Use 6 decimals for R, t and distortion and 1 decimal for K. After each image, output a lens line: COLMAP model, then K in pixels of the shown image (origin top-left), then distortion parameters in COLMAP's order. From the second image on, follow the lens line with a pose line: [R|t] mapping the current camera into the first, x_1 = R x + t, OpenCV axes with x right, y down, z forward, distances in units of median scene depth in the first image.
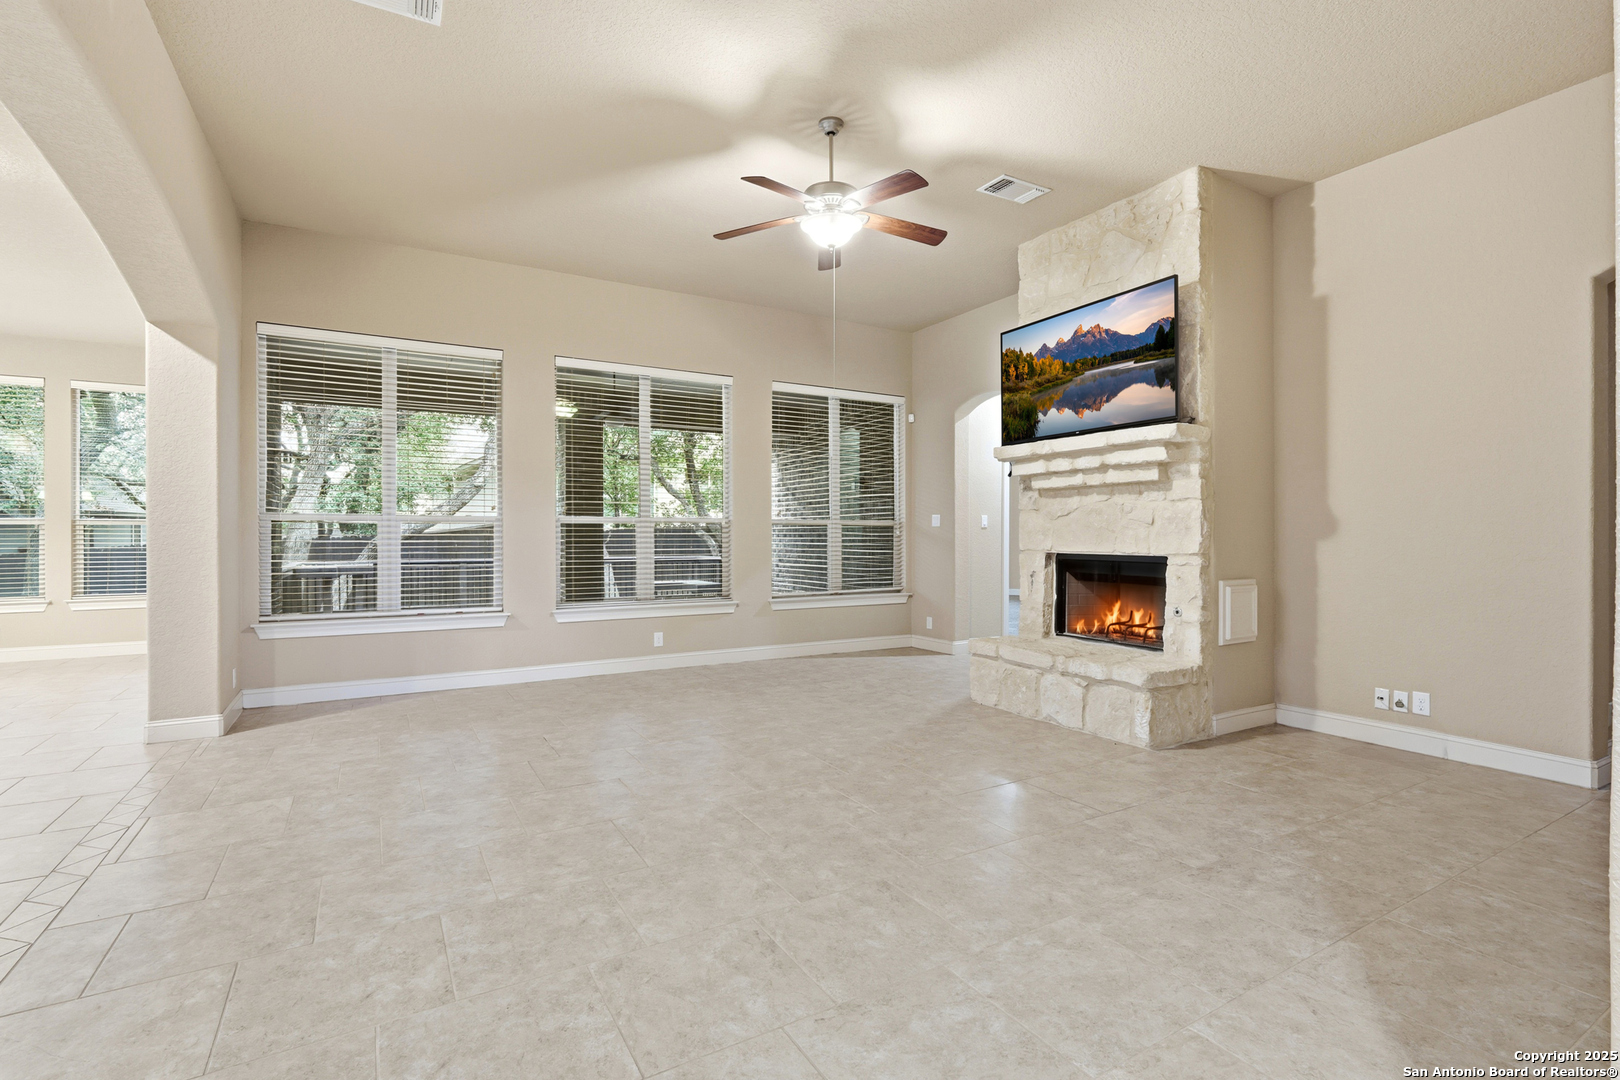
lens RADIAL K [[746.8, 0, 810.0], [0, 746.8, 540.0], [0, 0, 1]] dist [-0.006997, 0.000373]
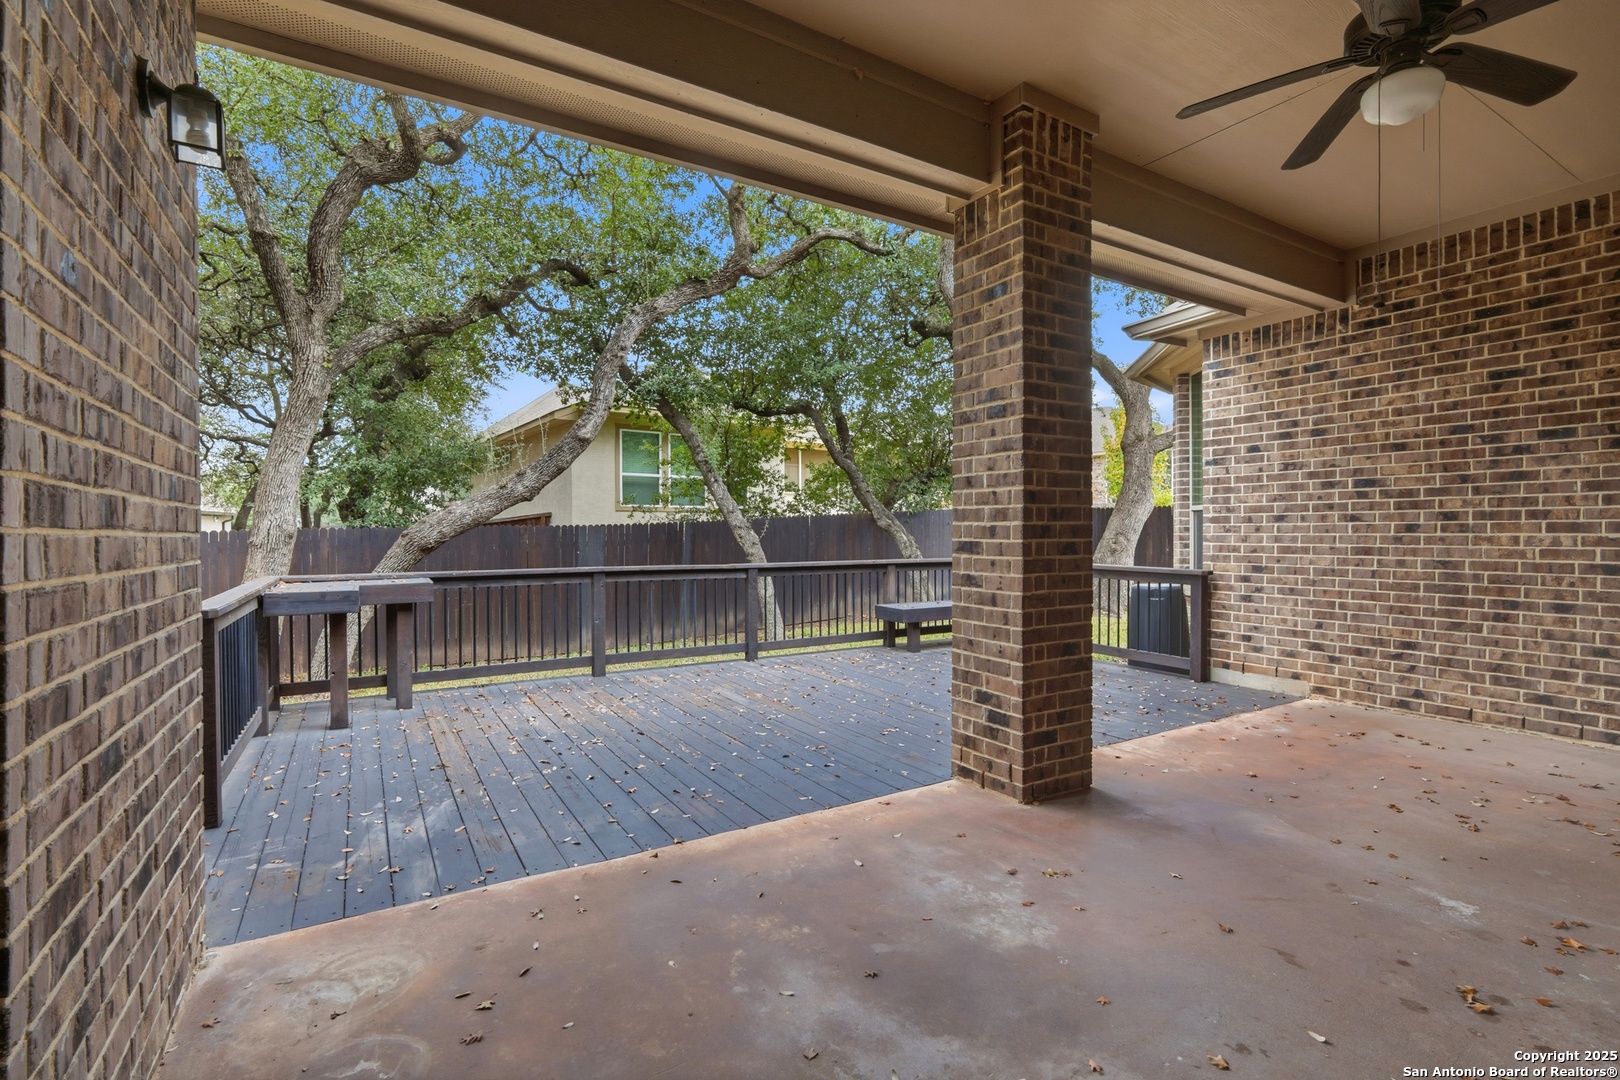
lens RADIAL K [[746.8, 0, 810.0], [0, 746.8, 540.0], [0, 0, 1]] dist [-0.006997, 0.000373]
pose [[0.999782, -0.002045, 0.020790, -0.348565], [0.001921, 0.999980, 0.005989, 0.004425], [-0.020802, -0.005947, 0.999766, 0.511383]]
